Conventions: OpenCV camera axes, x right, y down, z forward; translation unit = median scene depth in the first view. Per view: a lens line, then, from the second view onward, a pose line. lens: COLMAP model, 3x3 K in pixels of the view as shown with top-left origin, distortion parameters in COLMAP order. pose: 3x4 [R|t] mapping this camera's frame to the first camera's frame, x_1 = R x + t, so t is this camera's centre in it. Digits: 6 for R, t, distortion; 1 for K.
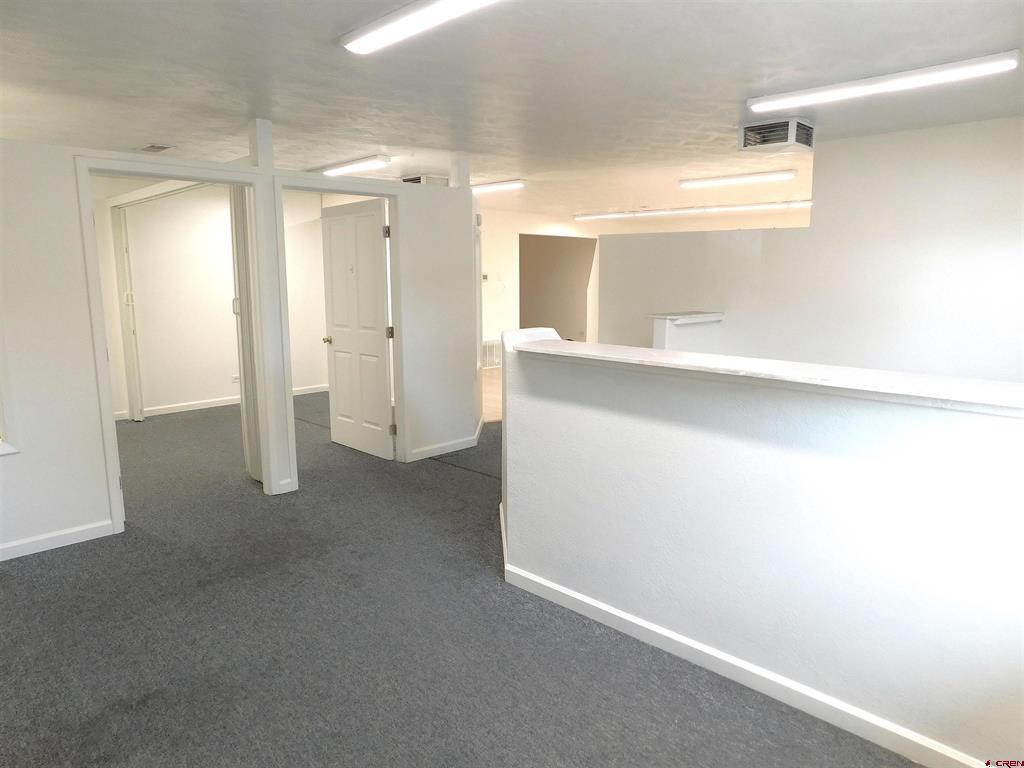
lens RADIAL K [[676.4, 0, 514.3], [0, 676.4, 381.2], [0, 0, 1]] dist [-0.069667, 0.054805]
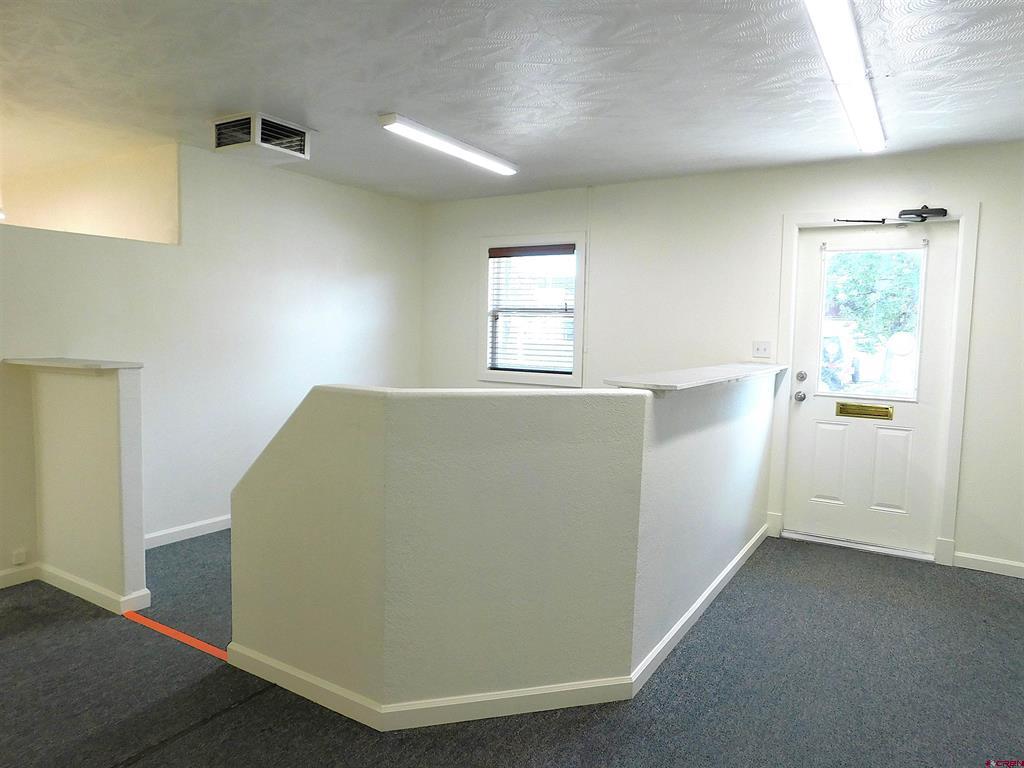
lens RADIAL K [[679.6, 0, 512.0], [0, 679.6, 384.0], [0, 0, 1]] dist [-0.058221, 0.053701]
pose [[-0.217167, -0.085772, 0.972359, -0.513312], [0.130513, 0.984637, 0.116004, -0.119240], [-0.967370, 0.152098, -0.202636, 0.909028]]
